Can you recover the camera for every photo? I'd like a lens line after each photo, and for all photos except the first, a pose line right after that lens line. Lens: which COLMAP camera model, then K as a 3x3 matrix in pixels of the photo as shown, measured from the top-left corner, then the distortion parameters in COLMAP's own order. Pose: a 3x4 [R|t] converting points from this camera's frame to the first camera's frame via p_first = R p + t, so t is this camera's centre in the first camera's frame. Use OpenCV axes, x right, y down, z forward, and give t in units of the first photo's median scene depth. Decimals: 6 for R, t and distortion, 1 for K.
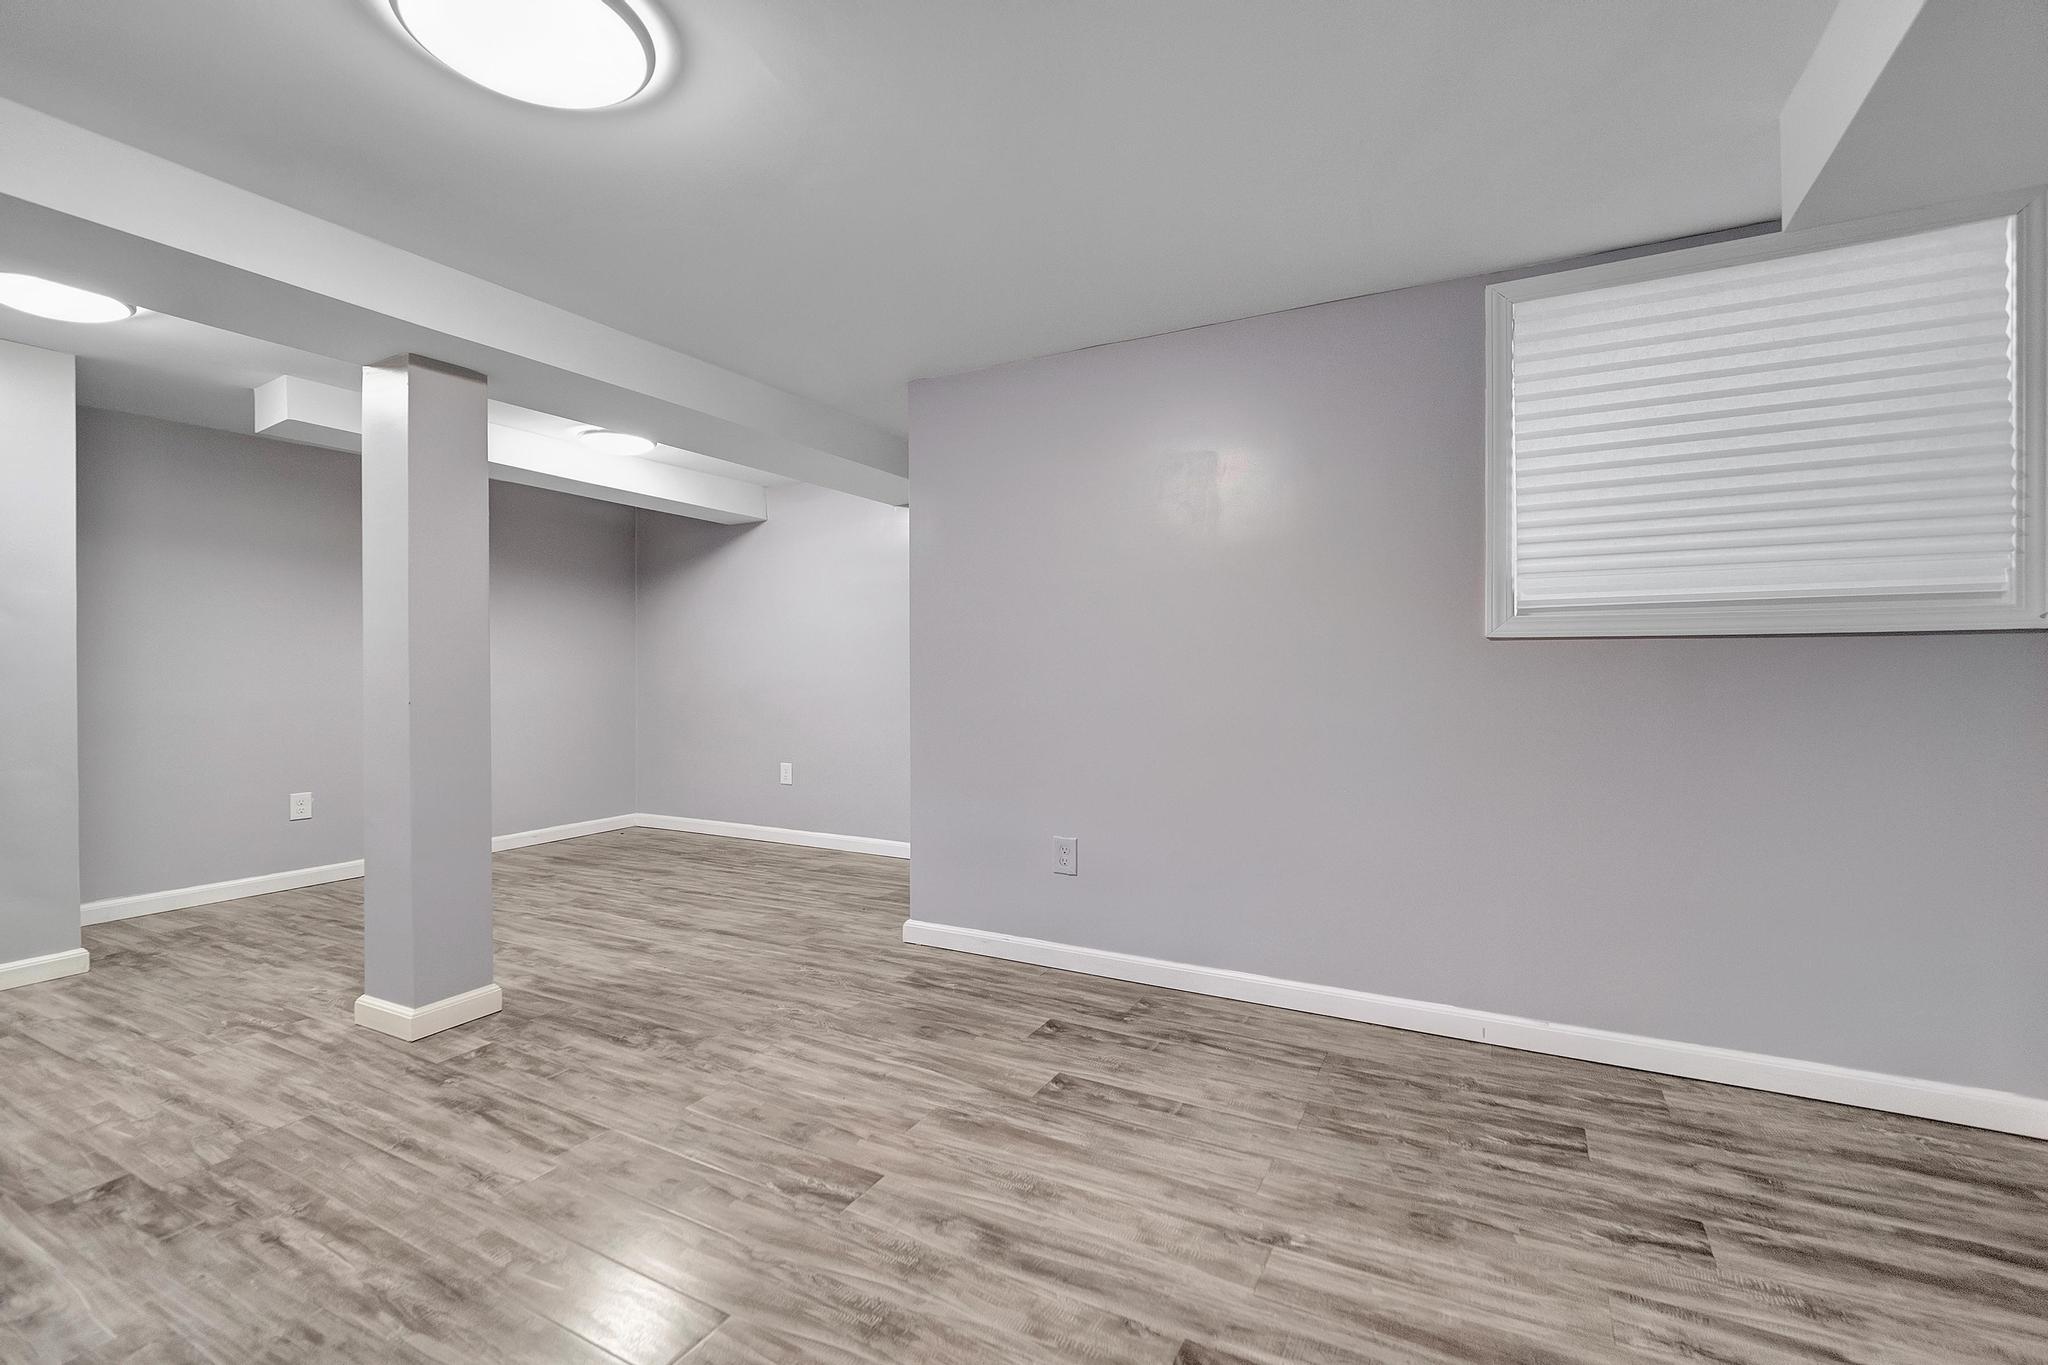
lens RADIAL K [[899.3, 0, 1026.7], [0, 899.3, 677.8], [0, 0, 1]] dist [0.002747, -0.000433]
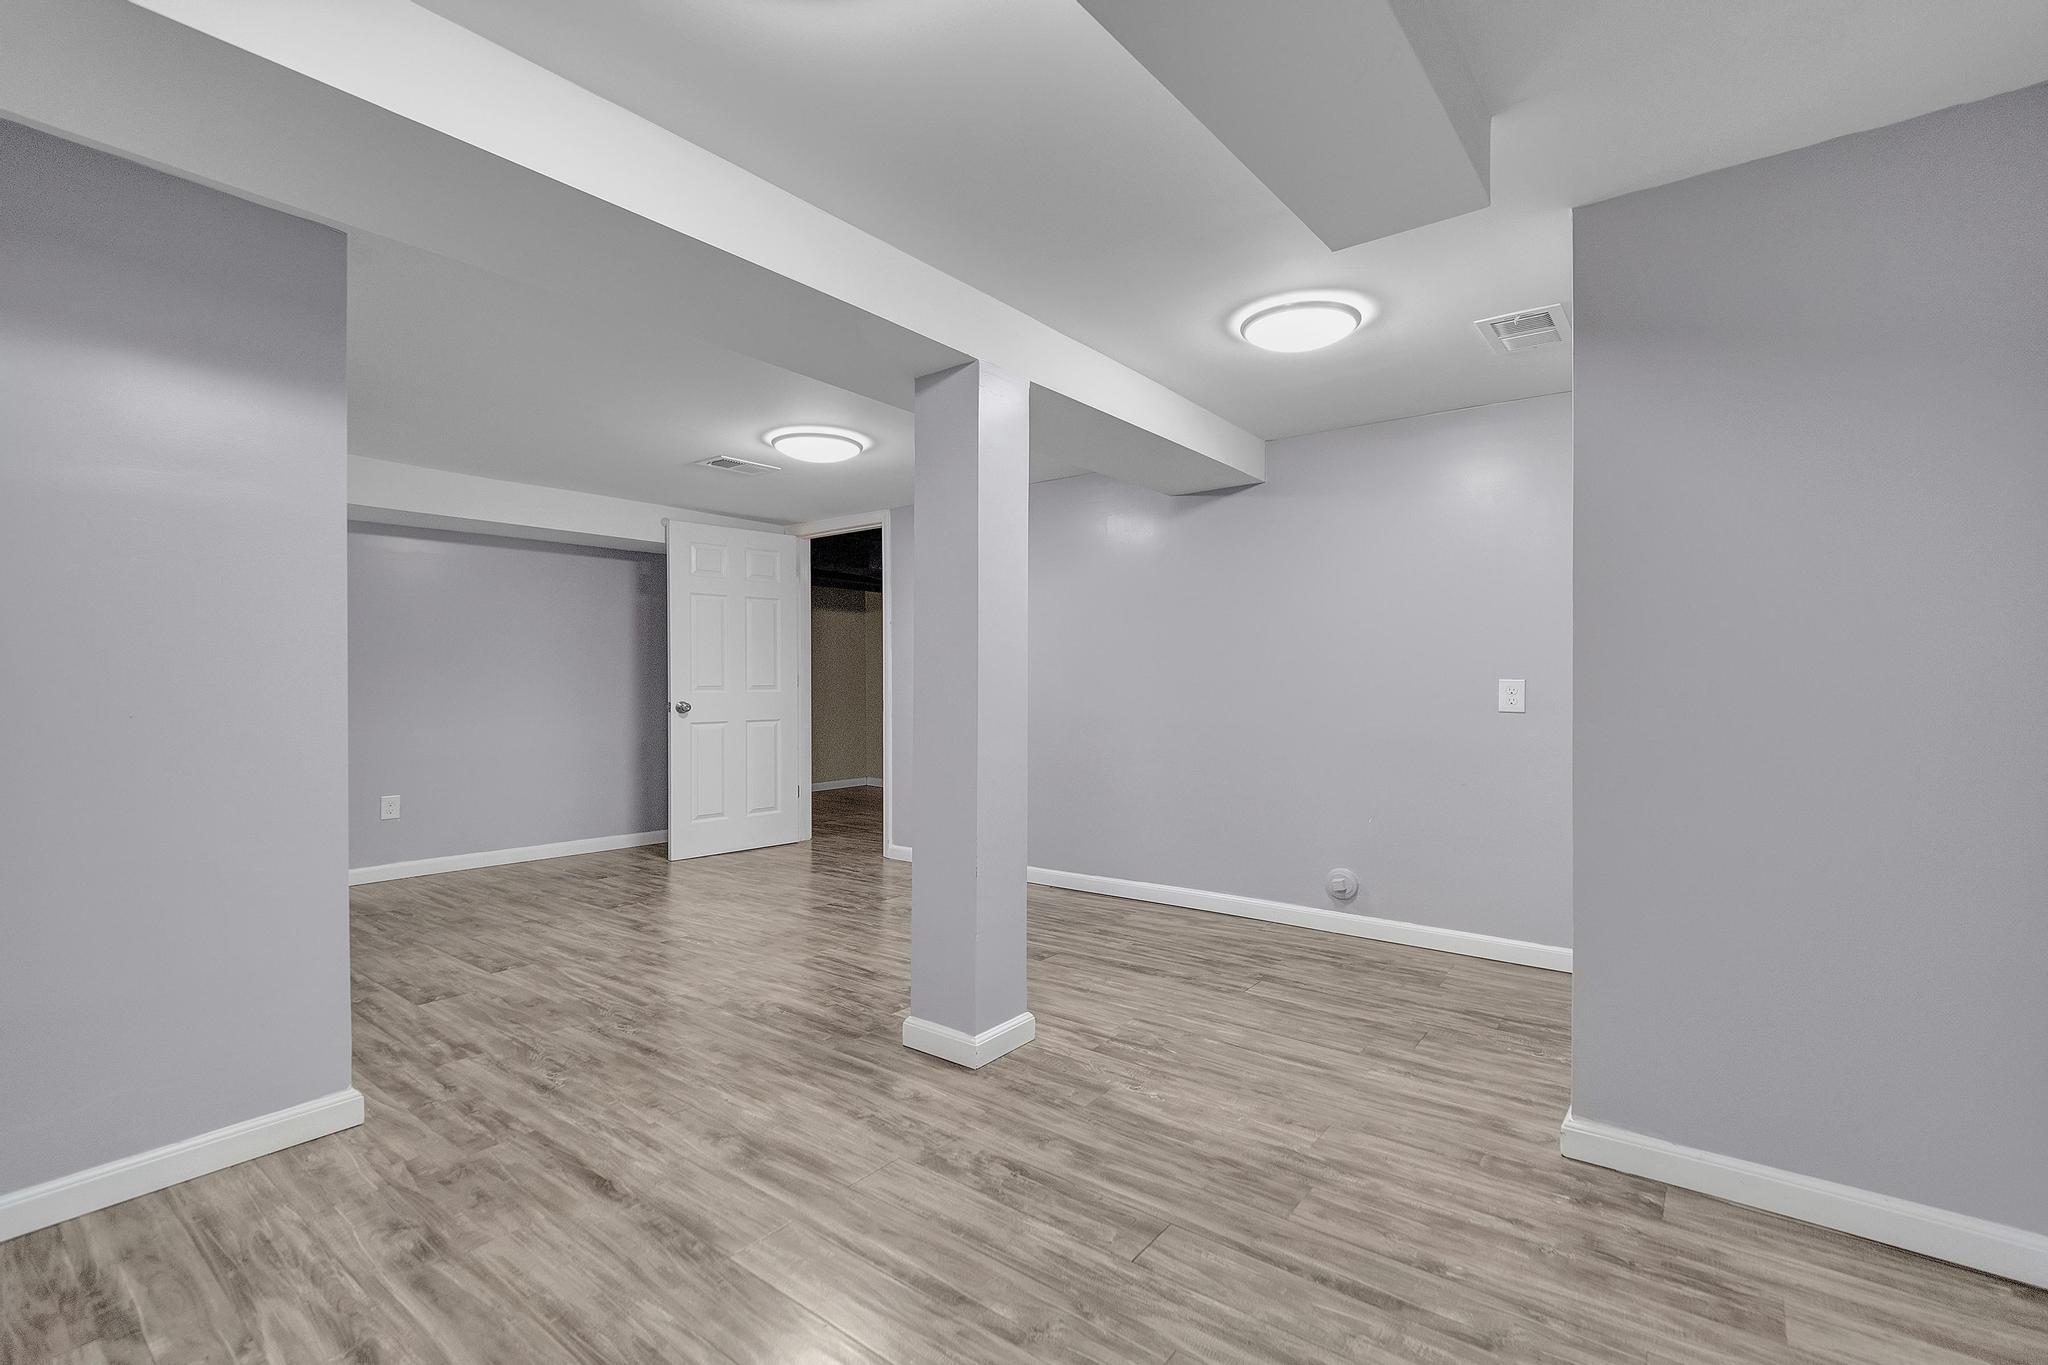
lens RADIAL K [[899.3, 0, 1026.7], [0, 899.3, 677.8], [0, 0, 1]] dist [0.002747, -0.000433]
pose [[-0.986217, 0.005293, 0.165373, -0.872412], [0.007657, 0.999877, 0.013663, -0.030708], [-0.165281, 0.014740, -0.986136, 1.912105]]
